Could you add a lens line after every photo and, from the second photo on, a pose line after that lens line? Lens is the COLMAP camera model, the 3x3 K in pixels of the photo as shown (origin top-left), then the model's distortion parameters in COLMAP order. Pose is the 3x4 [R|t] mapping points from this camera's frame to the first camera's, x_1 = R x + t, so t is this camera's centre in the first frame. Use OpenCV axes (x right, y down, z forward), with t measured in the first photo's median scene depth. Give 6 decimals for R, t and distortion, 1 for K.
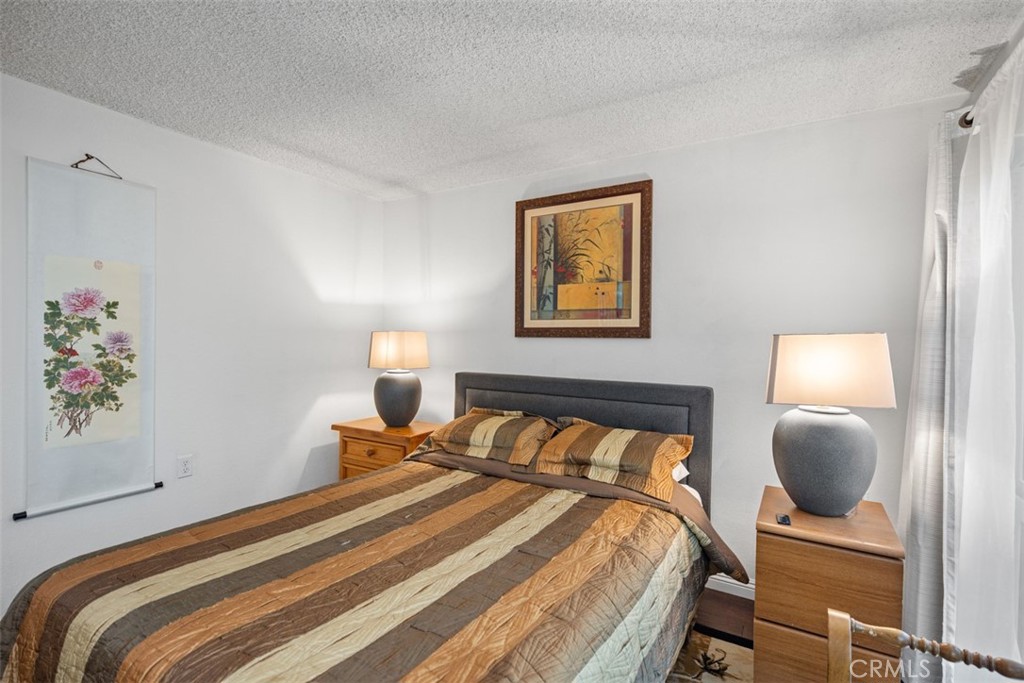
lens RADIAL K [[462.5, 0, 512.2], [0, 462.5, 346.1], [0, 0, 1]] dist [0.005799, -0.000130]
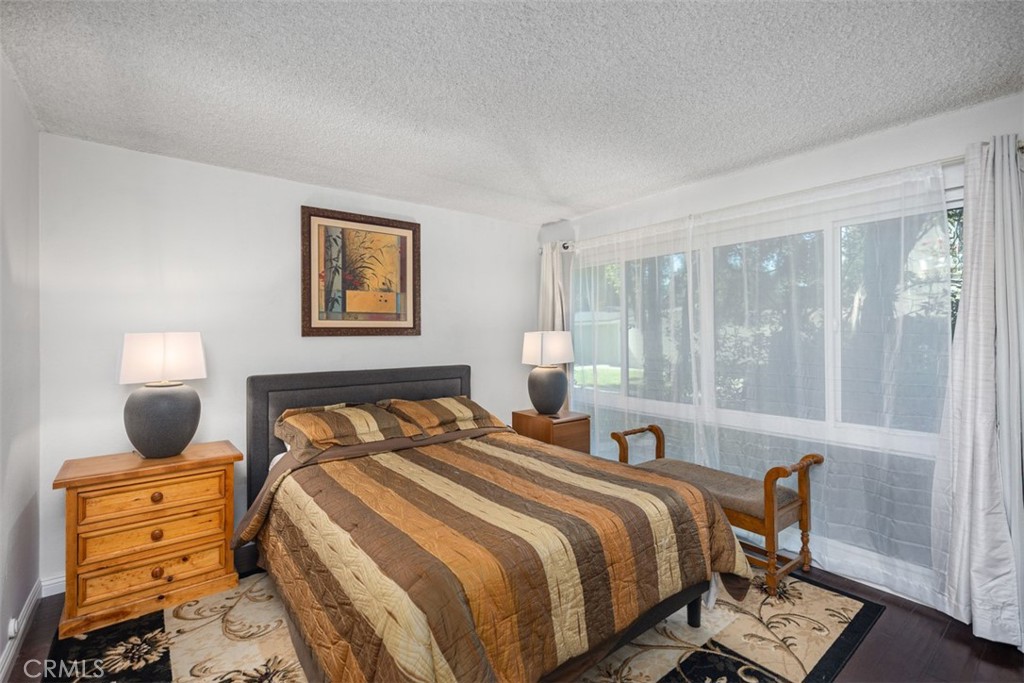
lens RADIAL K [[462.5, 0, 512.5], [0, 462.5, 332.4], [0, 0, 1]] dist [0.005799, -0.000130]
pose [[0.363800, -0.008435, 0.931439, -0.813948], [0.033073, 0.999445, -0.003866, -0.009849], [-0.930890, 0.032212, 0.363877, 0.202690]]
